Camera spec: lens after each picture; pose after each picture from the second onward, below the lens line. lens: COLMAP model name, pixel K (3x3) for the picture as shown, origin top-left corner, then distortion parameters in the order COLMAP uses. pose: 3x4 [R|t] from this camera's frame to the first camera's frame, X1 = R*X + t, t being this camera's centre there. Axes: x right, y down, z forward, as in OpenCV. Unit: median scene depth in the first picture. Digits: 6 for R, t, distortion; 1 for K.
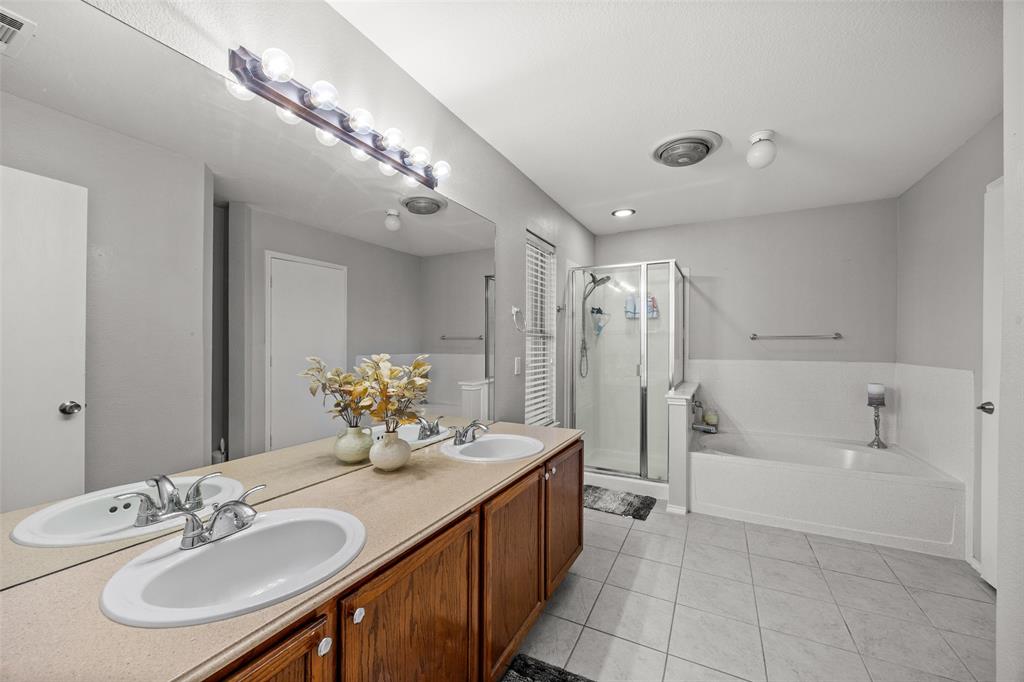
lens RADIAL K [[389.8, 0, 518.1], [0, 389.8, 344.7], [0, 0, 1]] dist [-0.000999, -0.000043]
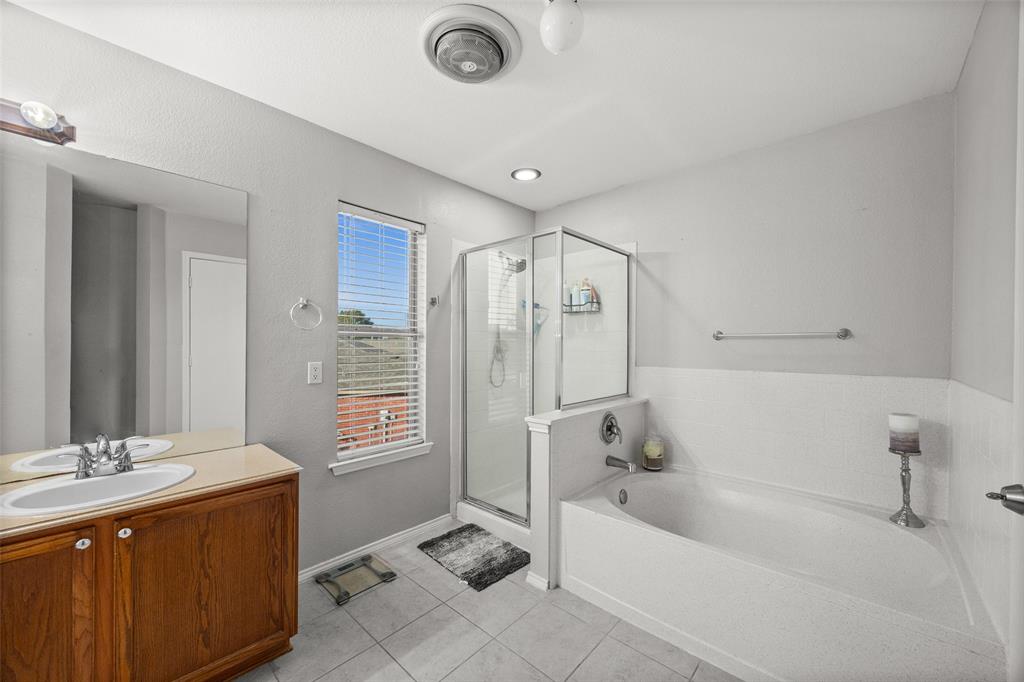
lens RADIAL K [[389.8, 0, 518.1], [0, 389.8, 344.7], [0, 0, 1]] dist [-0.000999, -0.000043]
pose [[0.966320, 0.002901, -0.257328, 0.484000], [-0.004100, 0.999983, -0.004124, 0.000058], [0.257312, 0.005040, 0.966315, 0.270752]]
